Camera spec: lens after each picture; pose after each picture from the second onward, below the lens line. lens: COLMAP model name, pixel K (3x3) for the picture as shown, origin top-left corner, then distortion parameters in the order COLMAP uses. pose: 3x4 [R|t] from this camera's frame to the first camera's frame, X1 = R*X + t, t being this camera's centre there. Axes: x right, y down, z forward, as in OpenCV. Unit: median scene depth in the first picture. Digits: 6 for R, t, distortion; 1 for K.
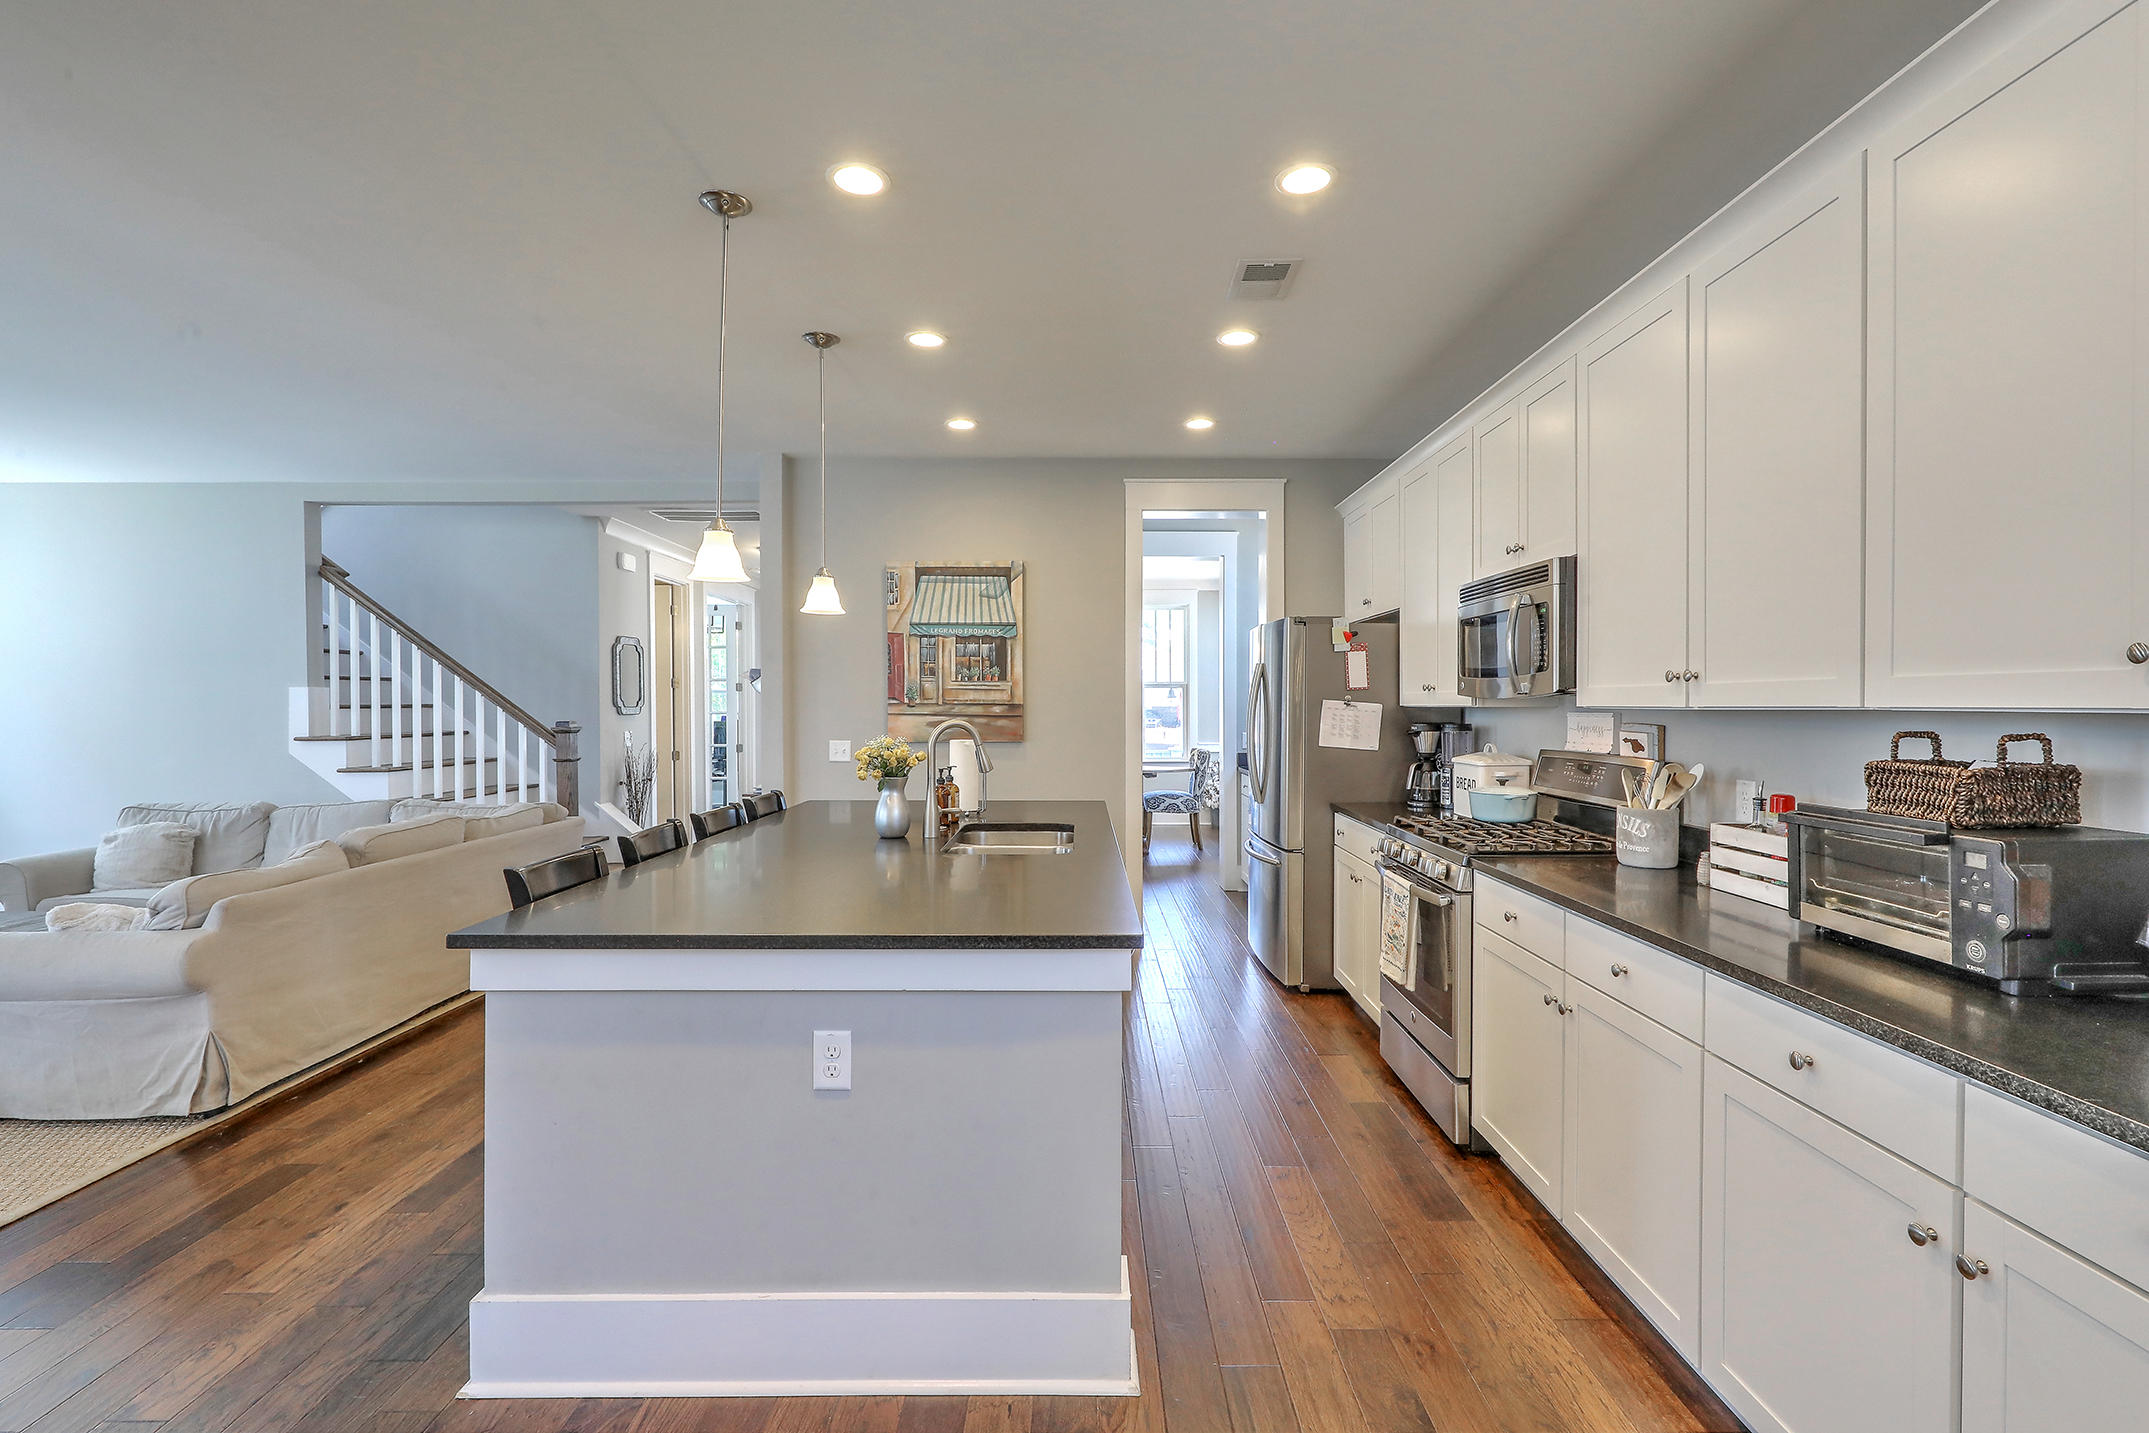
lens RADIAL K [[978.4, 0, 1082.5], [0, 978.4, 710.0], [0, 0, 1]] dist [-0.001271, -0.000225]
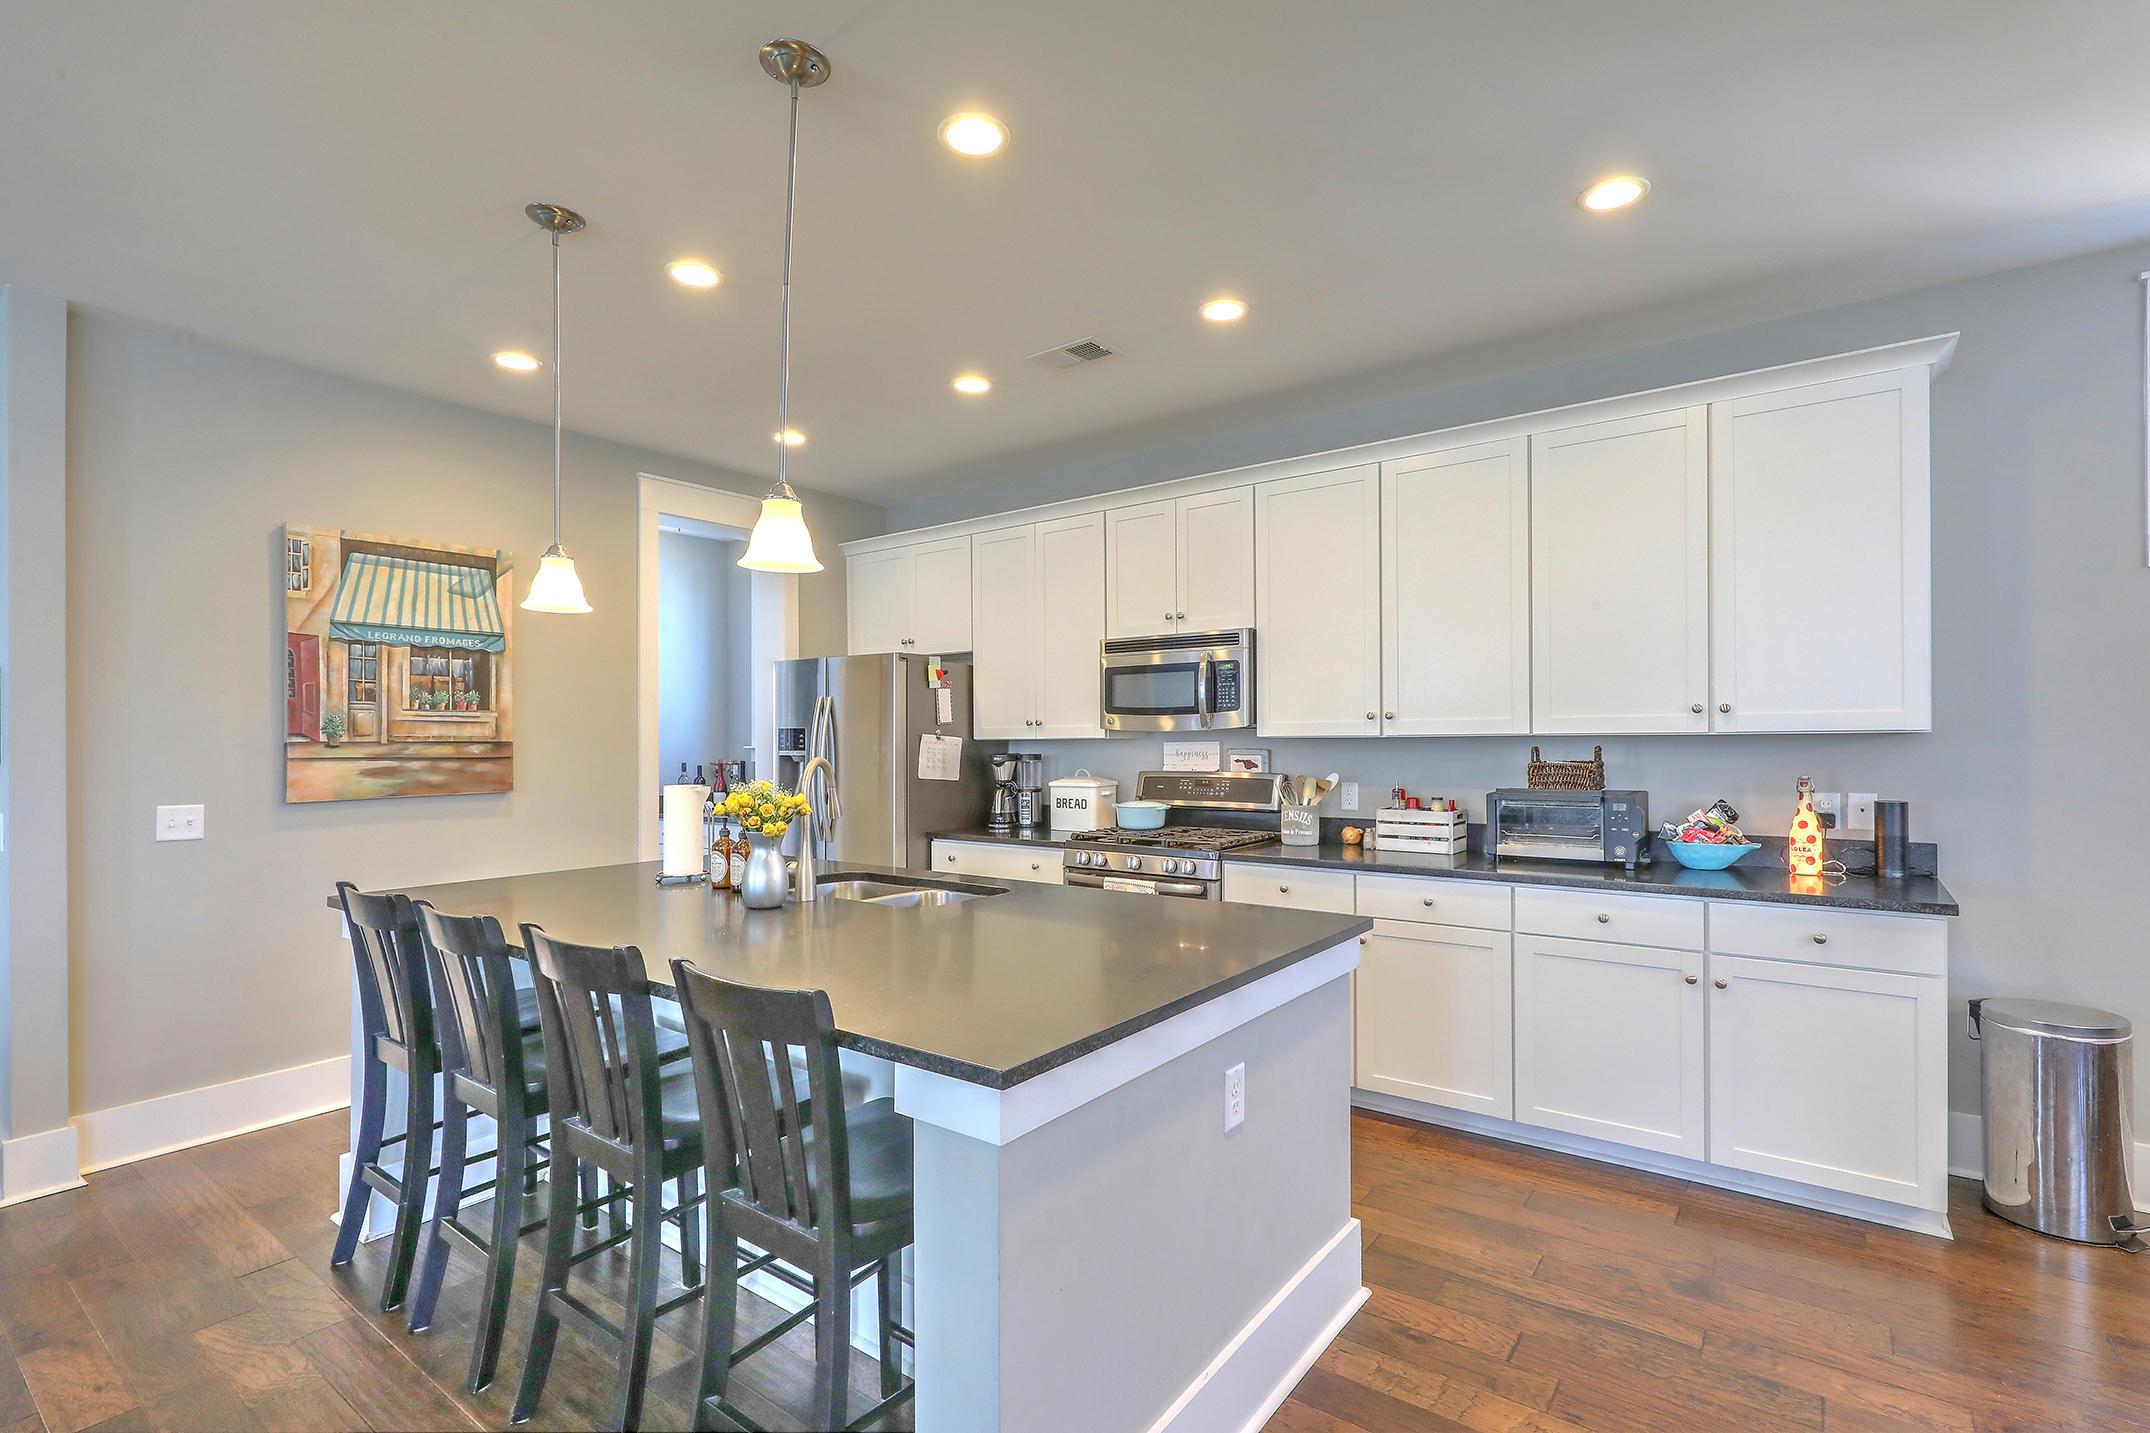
lens RADIAL K [[978.8, 0, 1119.3], [0, 978.8, 733.0], [0, 0, 1]] dist [-0.001271, -0.000225]
pose [[0.594717, -0.001872, 0.803933, -0.390772], [0.014123, 0.999867, -0.008119, 0.000002], [-0.803811, 0.016183, 0.594664, 0.177342]]
